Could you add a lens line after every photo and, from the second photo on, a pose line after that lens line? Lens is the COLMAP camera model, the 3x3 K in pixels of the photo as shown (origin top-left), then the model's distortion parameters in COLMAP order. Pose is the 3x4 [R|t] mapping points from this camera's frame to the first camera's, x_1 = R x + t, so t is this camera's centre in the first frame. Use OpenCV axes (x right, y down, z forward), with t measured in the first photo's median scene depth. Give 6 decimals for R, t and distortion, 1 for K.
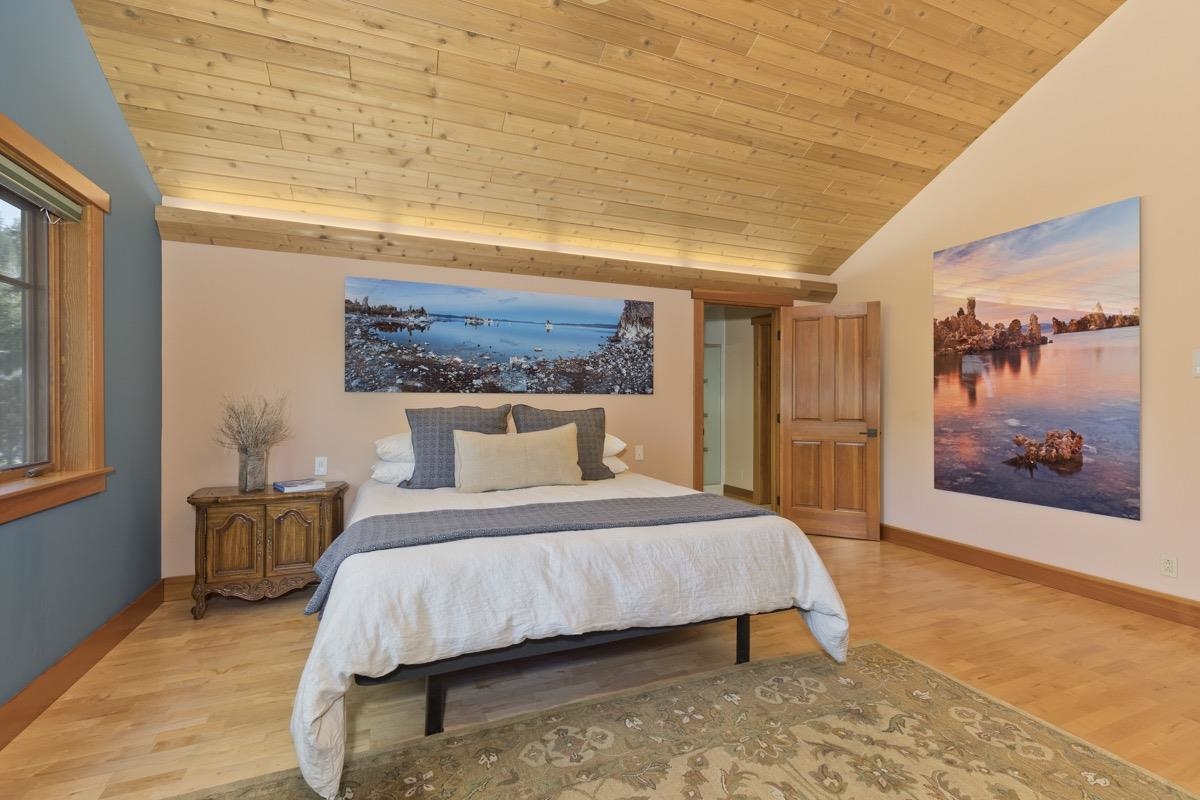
lens RADIAL K [[535.1, 0, 601.0], [0, 535.1, 413.4], [0, 0, 1]] dist [0.002232, -0.000367]
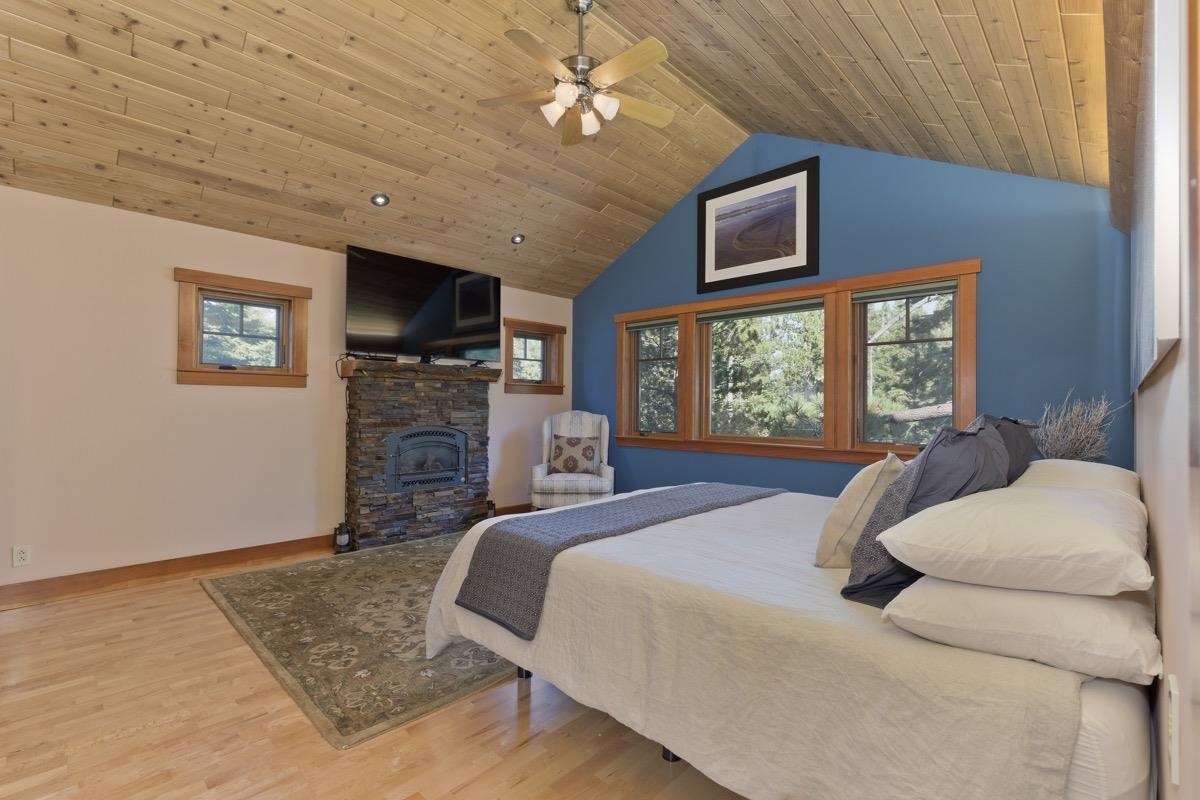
lens RADIAL K [[524.2, 0, 612.7], [0, 524.2, 384.0], [0, 0, 1]] dist [0.000854, -0.000151]
pose [[-0.906206, -0.024481, -0.422128, 0.317292], [-0.015492, 0.999575, -0.024710, -0.023841], [0.422554, -0.015853, -0.906199, 1.151752]]
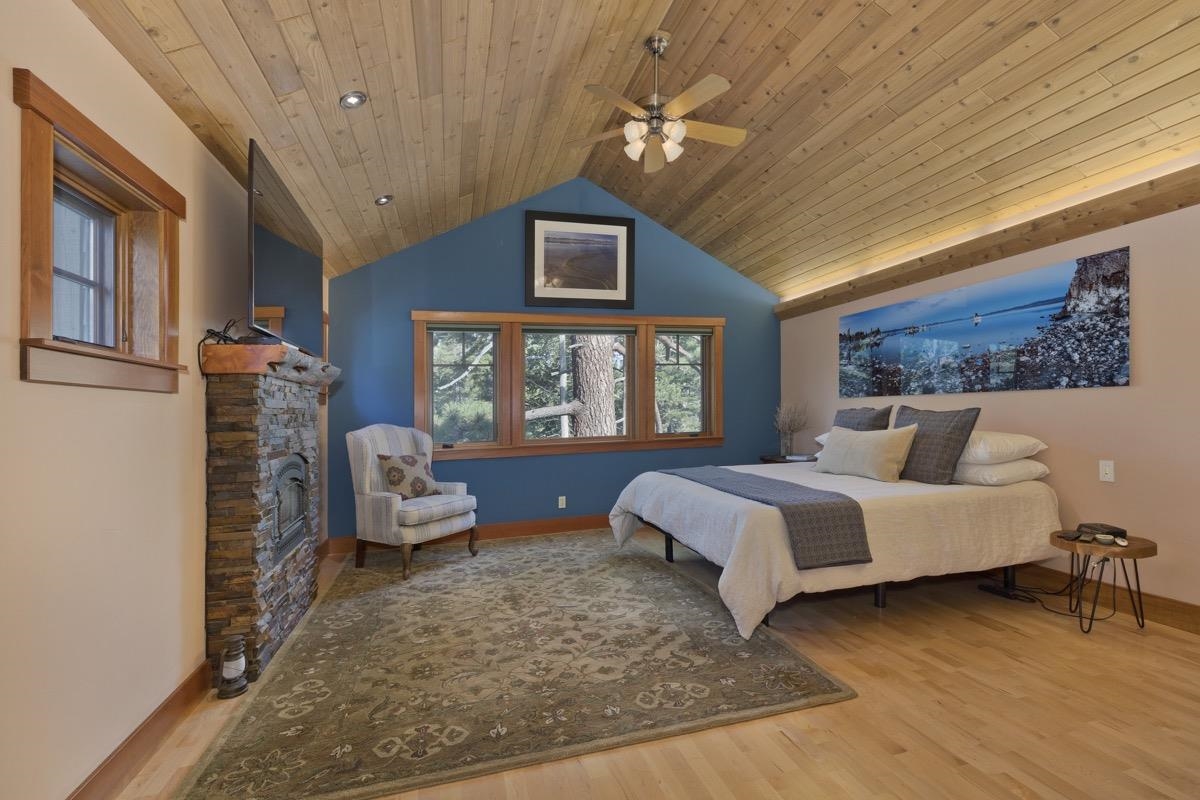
lens RADIAL K [[535.2, 0, 603.9], [0, 535.2, 400.3], [0, 0, 1]] dist [0.007798, -0.000834]
pose [[-0.106037, -0.015972, -0.994234, 0.898791], [0.009528, 0.999809, -0.017078, -0.013080], [0.994317, -0.011284, -0.105864, 0.458828]]
